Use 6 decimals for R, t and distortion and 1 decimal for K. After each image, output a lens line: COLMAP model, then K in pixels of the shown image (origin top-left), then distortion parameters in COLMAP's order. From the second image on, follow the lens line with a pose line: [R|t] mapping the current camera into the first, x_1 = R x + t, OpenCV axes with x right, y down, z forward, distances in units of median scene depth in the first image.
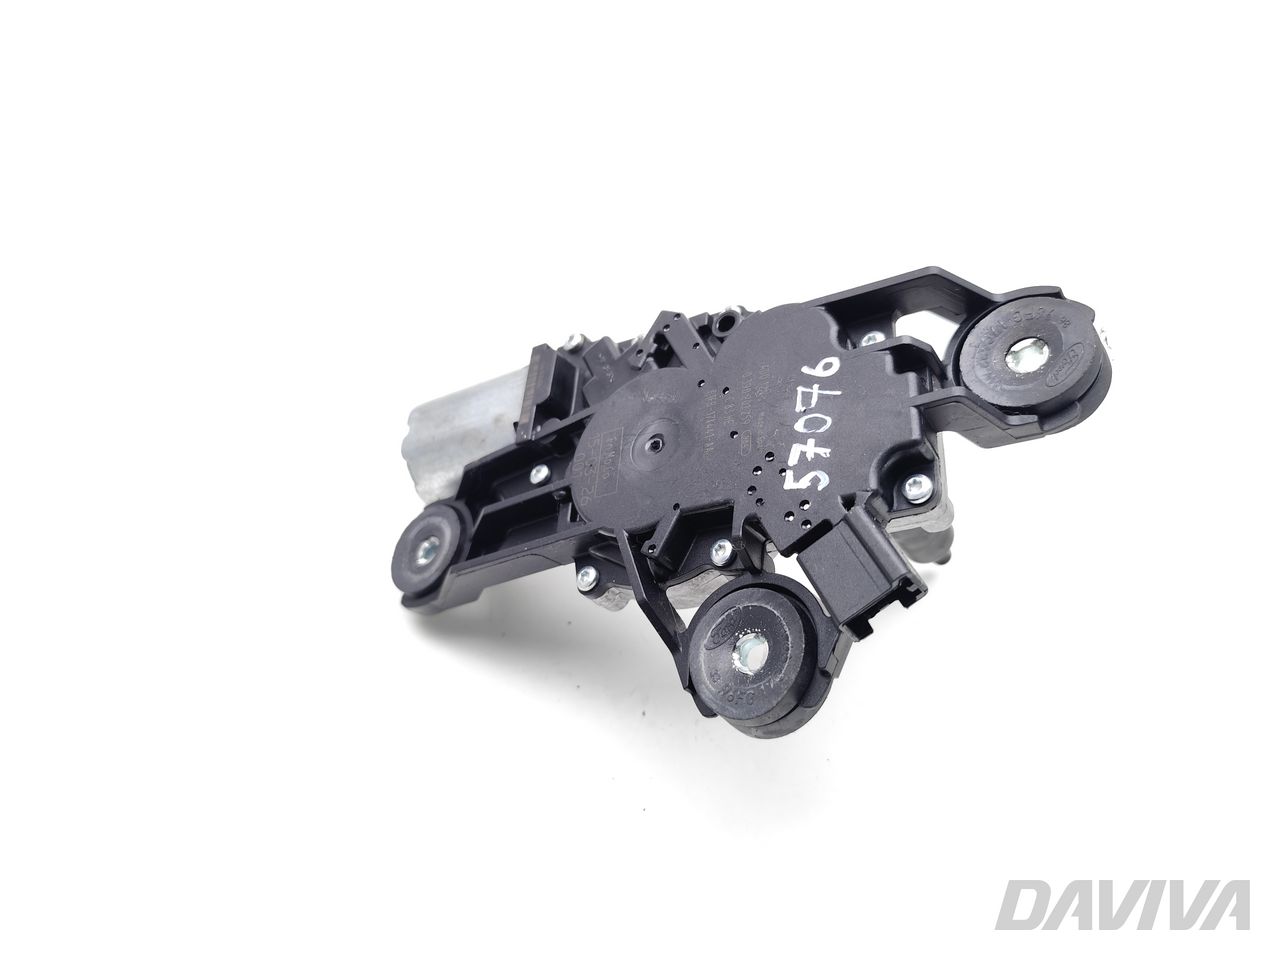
lens RADIAL K [[861.6, 0, 641.4], [0, 861.6, 476.7], [0, 0, 1]] dist [-0.001391, -0.000087]
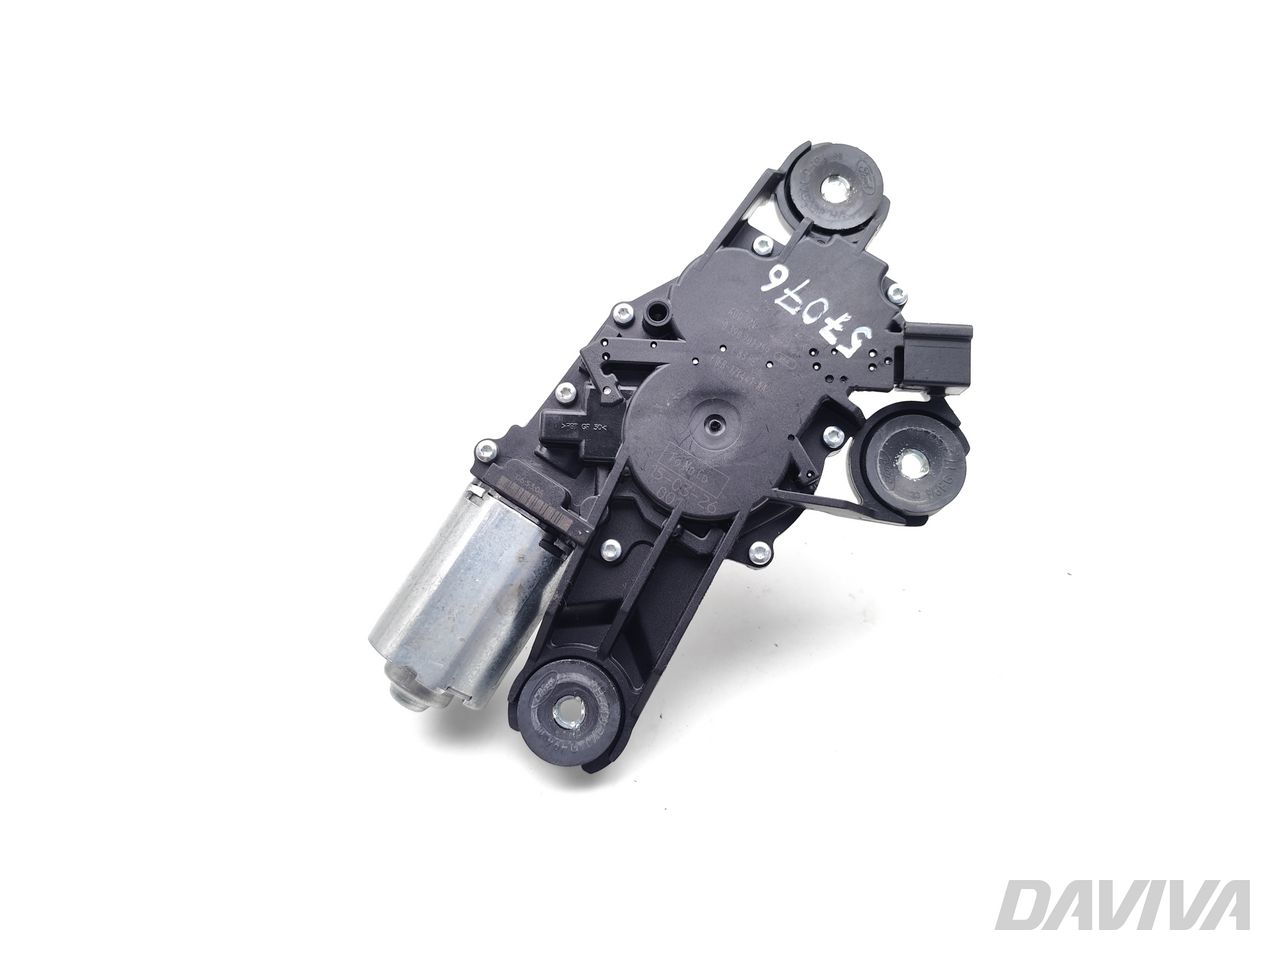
lens RADIAL K [[861.6, 0, 640.9], [0, 861.6, 482.9], [0, 0, 1]] dist [-0.001391, -0.000087]
pose [[0.412176, -0.667742, 0.619864, -0.858436], [0.644074, 0.694752, 0.320138, -0.454572], [-0.644422, 0.267285, 0.716435, 0.321602]]
